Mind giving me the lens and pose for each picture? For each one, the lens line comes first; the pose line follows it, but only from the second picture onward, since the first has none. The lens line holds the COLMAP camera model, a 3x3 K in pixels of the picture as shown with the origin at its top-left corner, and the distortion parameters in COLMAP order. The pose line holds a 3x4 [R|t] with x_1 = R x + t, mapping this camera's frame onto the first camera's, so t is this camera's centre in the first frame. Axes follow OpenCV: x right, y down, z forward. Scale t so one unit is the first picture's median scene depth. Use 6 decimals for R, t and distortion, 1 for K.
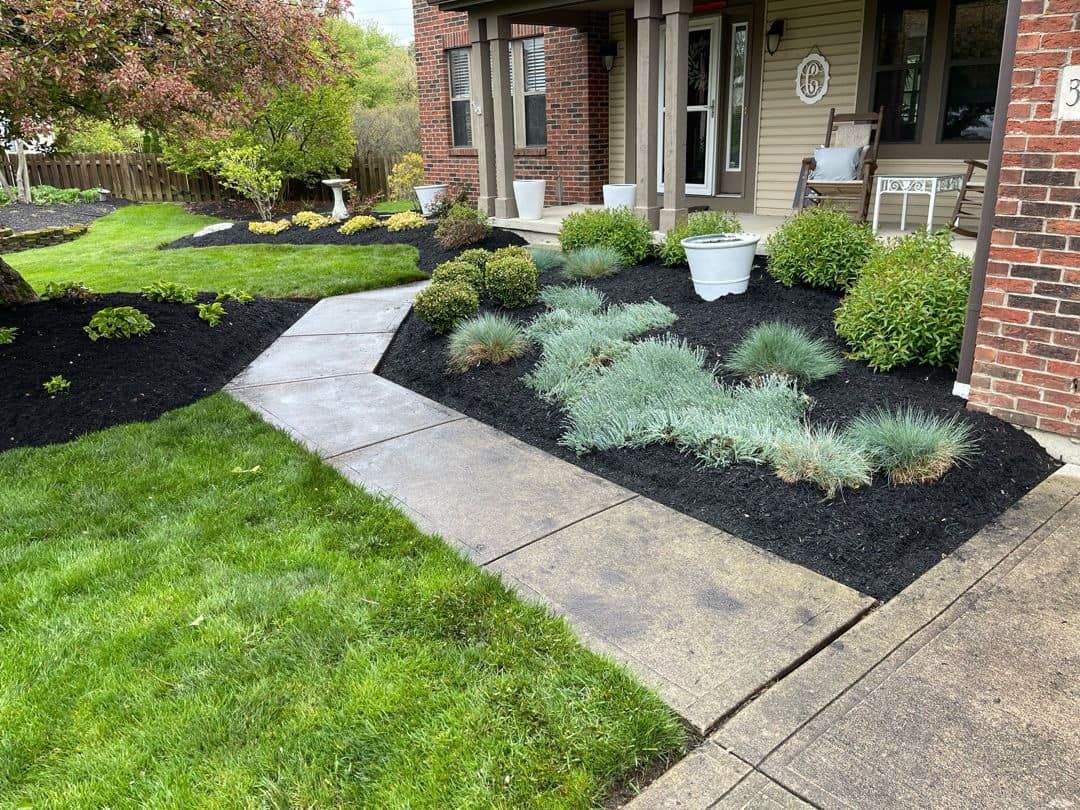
lens RADIAL K [[808.1, 0, 540.0], [0, 808.1, 405.0], [0, 0, 1]] dist [-0.000642, -0.001451]
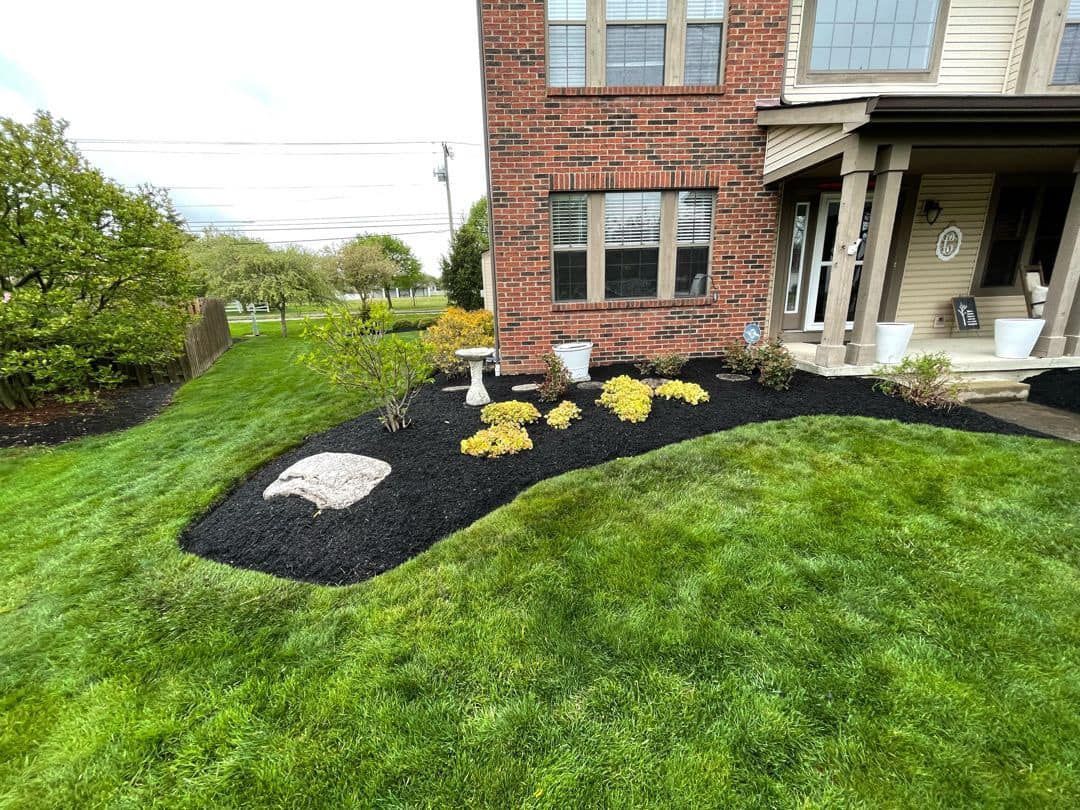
lens RADIAL K [[429.1, 0, 540.0], [0, 429.1, 405.0], [0, 0, 1]] dist [-0.001968, -0.000453]
pose [[0.615155, -0.196308, 0.763575, -0.741814], [0.269339, 0.962563, 0.030479, -0.339631], [-0.740973, 0.186911, 0.644999, 1.082173]]
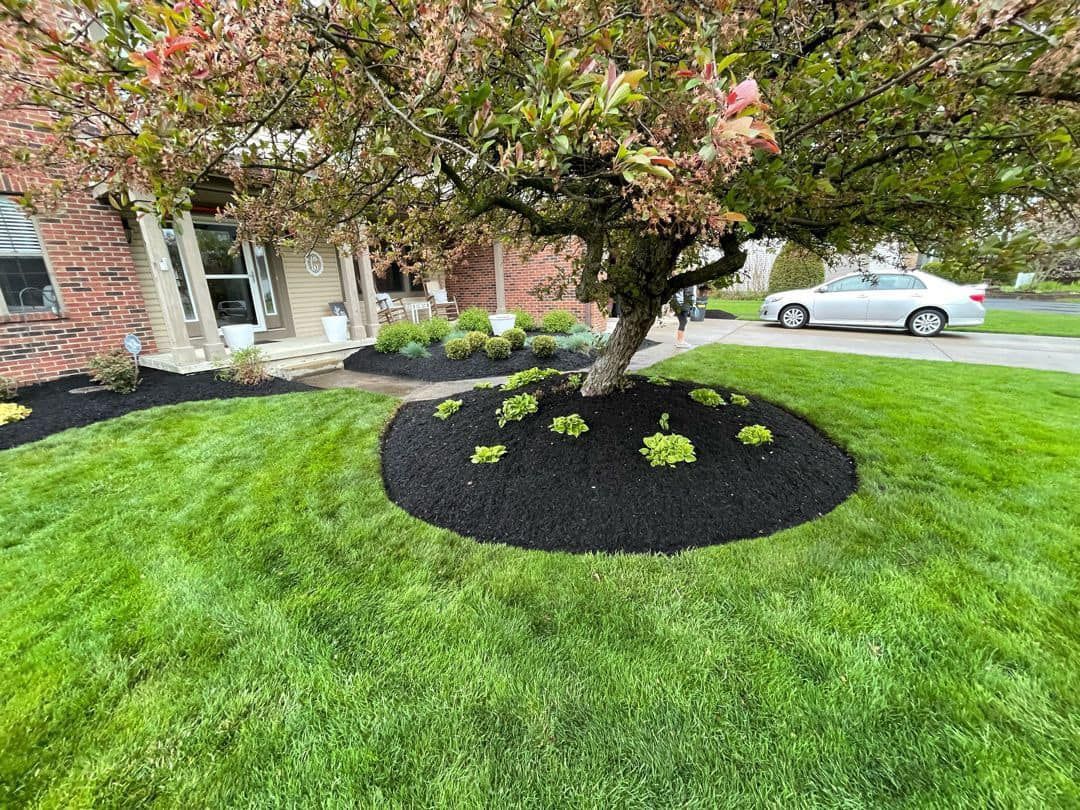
lens RADIAL K [[429.1, 0, 540.0], [0, 429.1, 405.0], [0, 0, 1]] dist [-0.001968, -0.000453]
pose [[-0.248564, -0.231867, 0.940454, -0.838739], [0.355200, 0.881467, 0.311204, -0.225909], [-0.901138, 0.411404, -0.136741, 0.776101]]
